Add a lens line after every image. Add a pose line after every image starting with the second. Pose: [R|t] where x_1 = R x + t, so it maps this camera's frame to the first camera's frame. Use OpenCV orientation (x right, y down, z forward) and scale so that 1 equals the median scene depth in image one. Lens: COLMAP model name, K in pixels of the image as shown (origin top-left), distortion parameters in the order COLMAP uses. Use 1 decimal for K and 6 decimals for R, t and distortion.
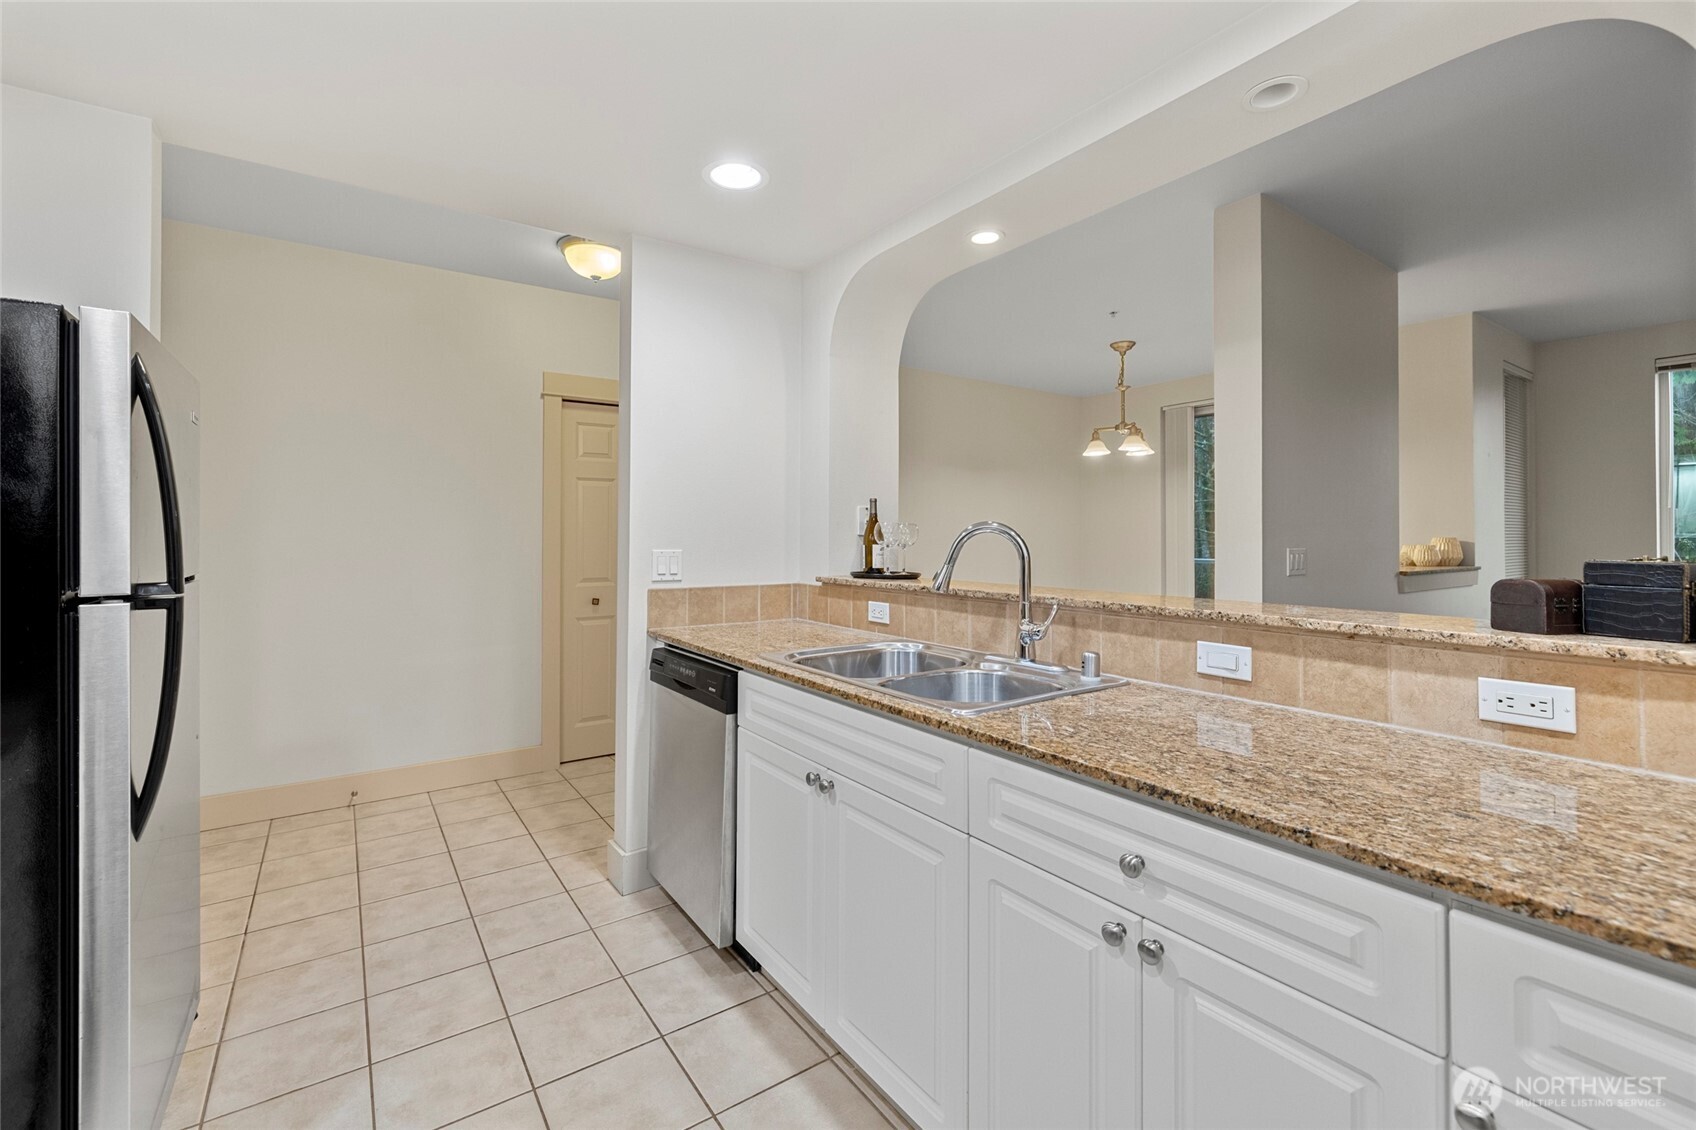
lens RADIAL K [[721.2, 0, 836.7], [0, 721.2, 532.5], [0, 0, 1]] dist [0.000811, 0.000164]
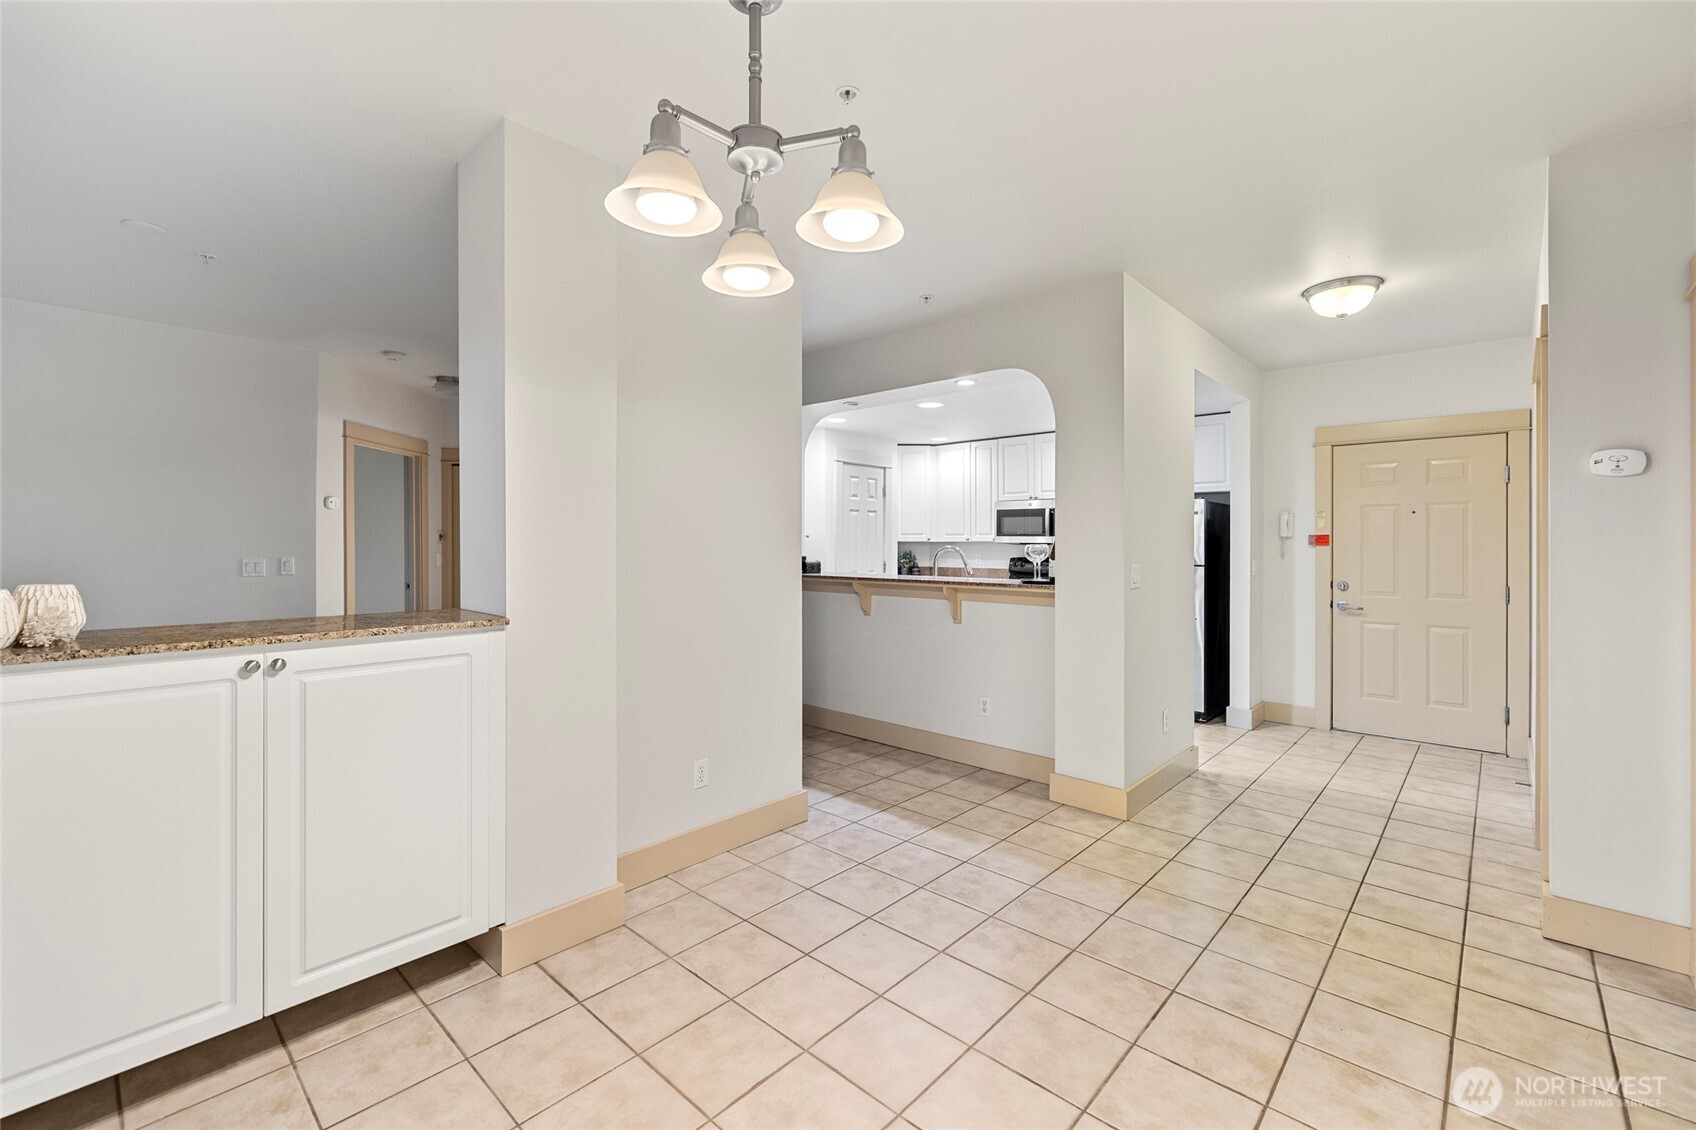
lens RADIAL K [[711.9, 0, 838.4], [0, 711.9, 548.4], [0, 0, 1]] dist [-0.001409, 0.000354]
pose [[-0.976589, -0.002002, -0.215104, 1.269609], [-0.002399, 0.999996, 0.001583, -0.011513], [0.215099, 0.002062, -0.976590, 3.779038]]
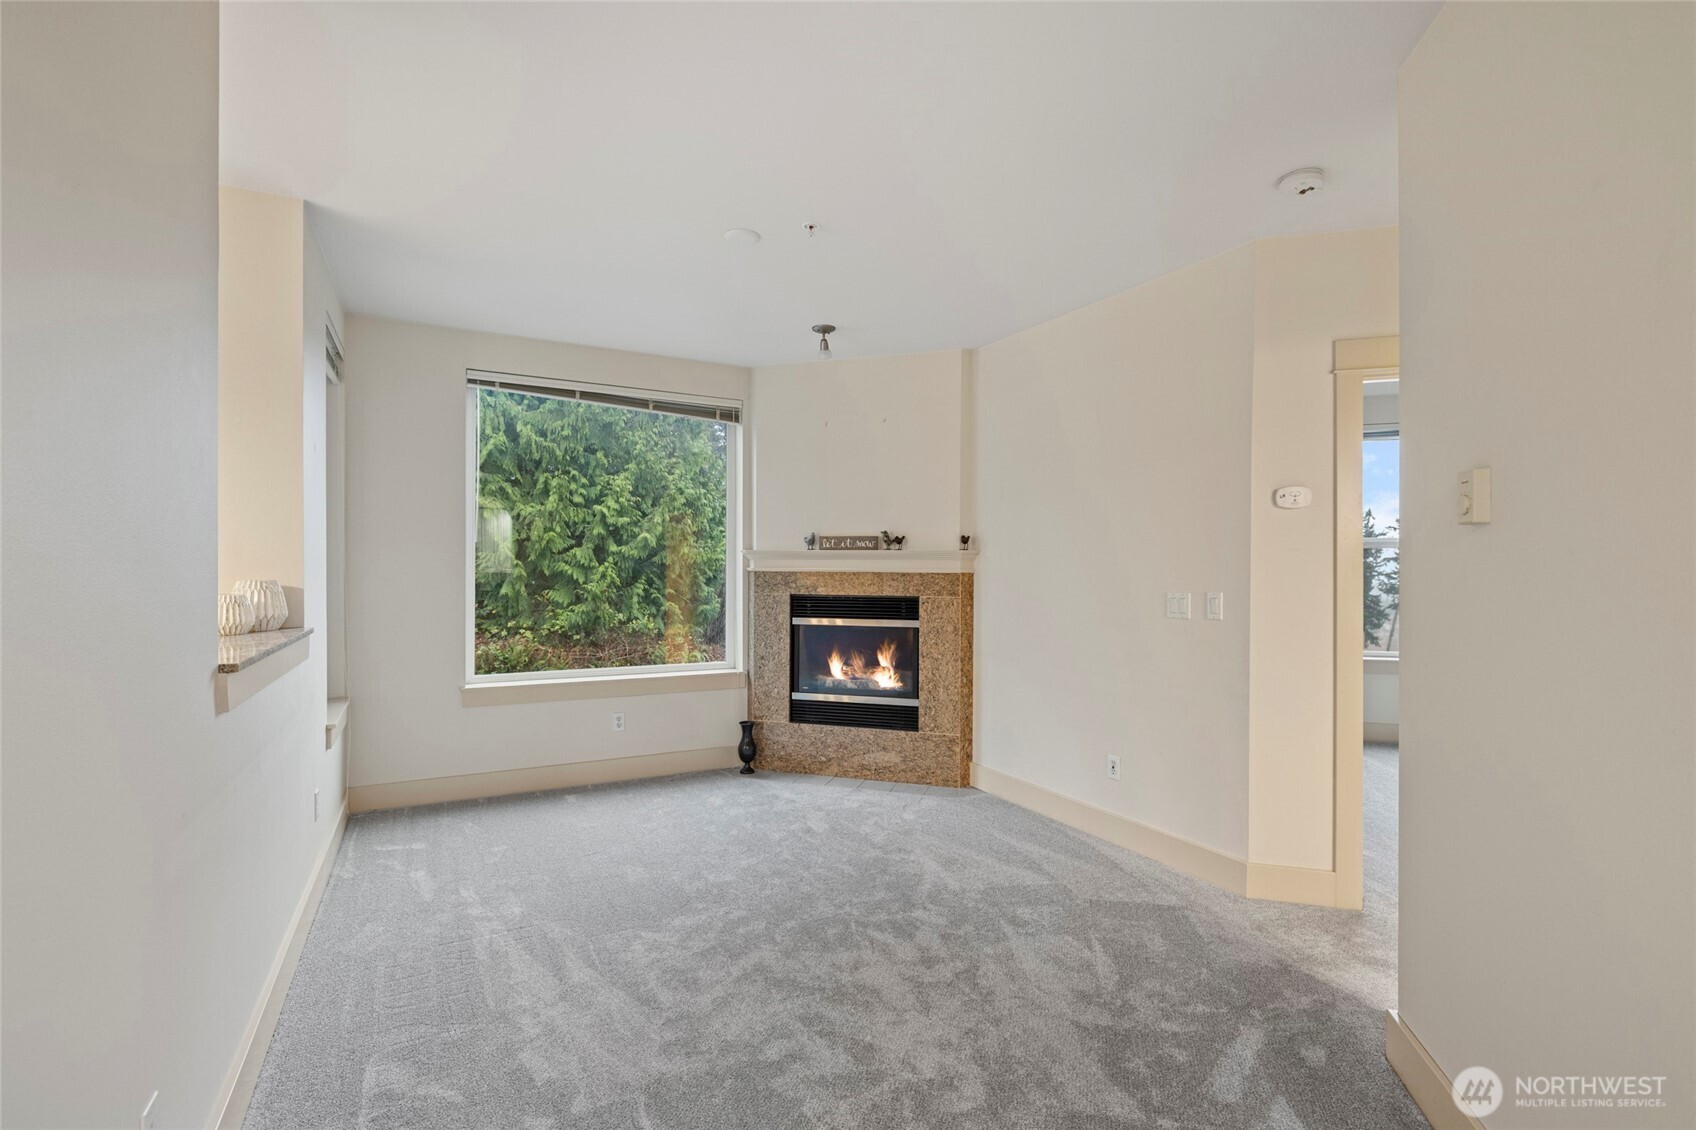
lens RADIAL K [[755.1, 0, 843.7], [0, 755.1, 575.0], [0, 0, 1]] dist [-0.012290, 0.000063]
pose [[0.109880, -0.006530, 0.993923, 0.828711], [-0.007962, 0.999941, 0.007450, -0.014734], [-0.993913, -0.008732, 0.109821, 1.281520]]
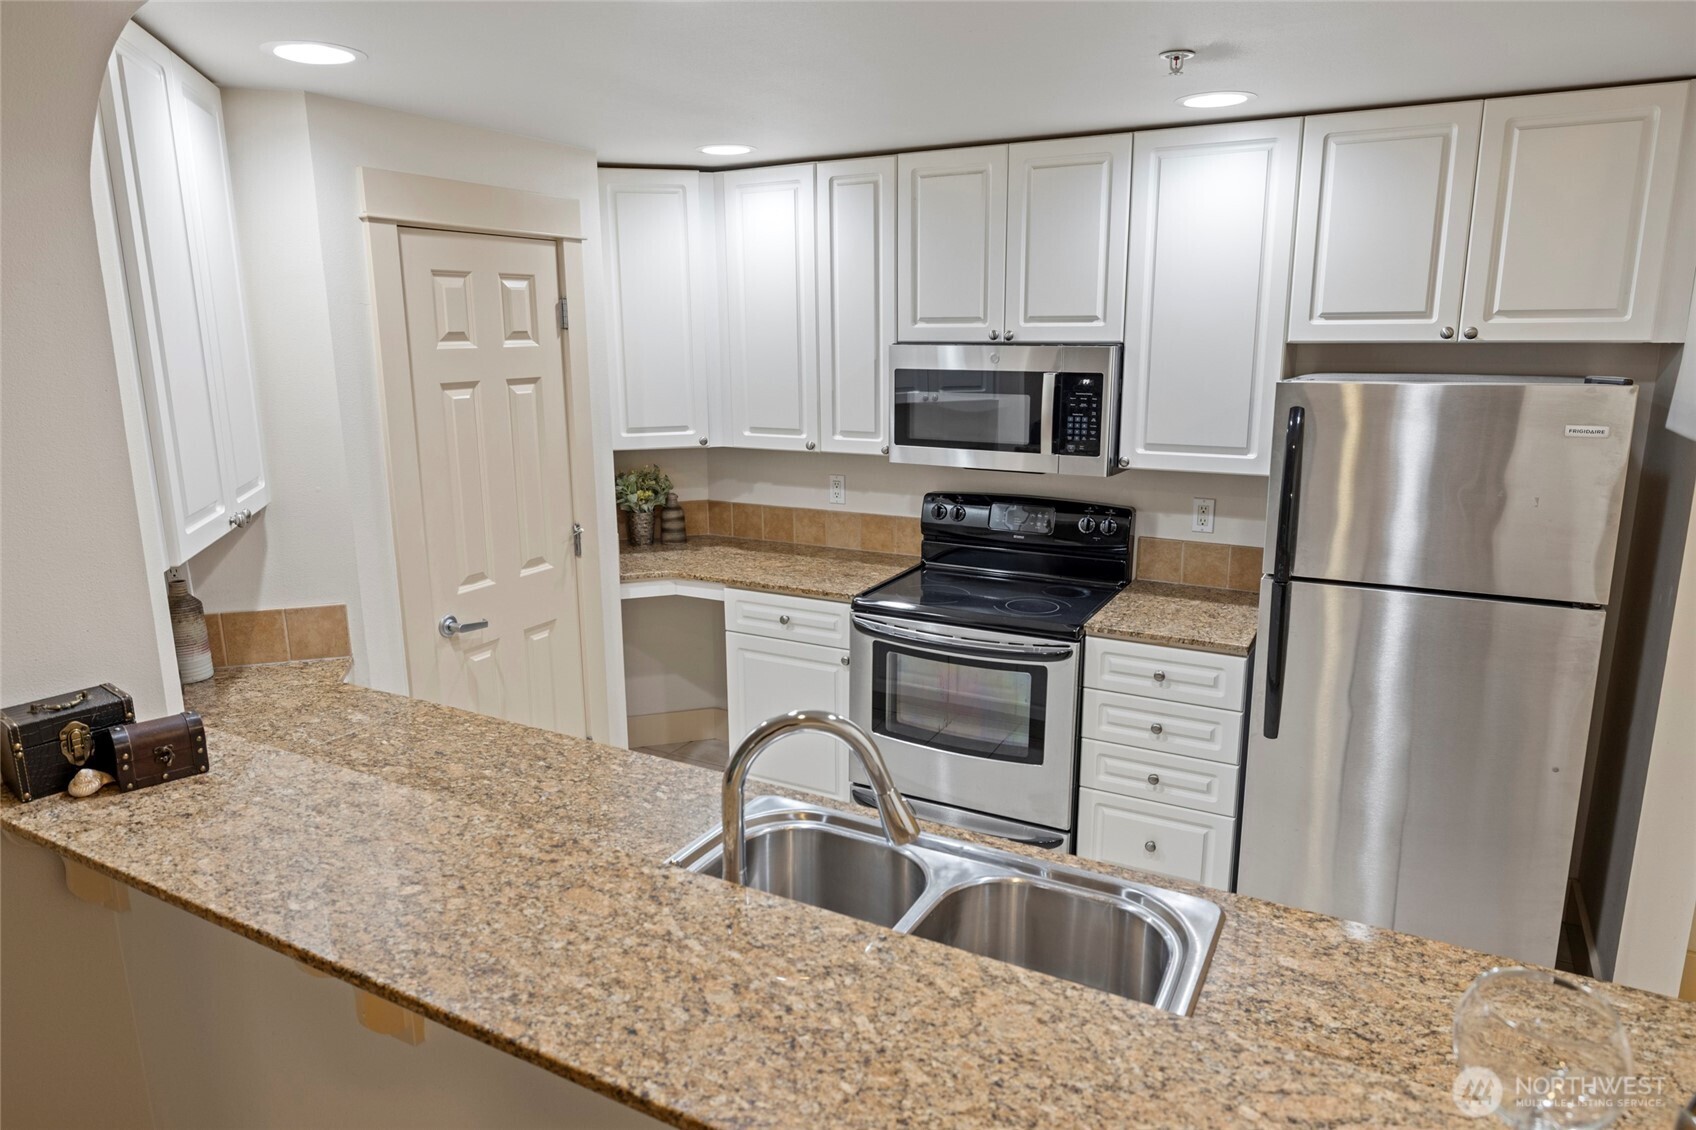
lens RADIAL K [[1052.5, 0, 838.3], [0, 1052.5, 550.4], [0, 0, 1]] dist [-0.003928, 0.000551]
pose [[-0.895602, 0.098352, -0.433849, 0.555958], [0.009180, 0.979133, 0.203015, -0.301101], [0.444762, 0.177838, -0.877816, 1.852531]]
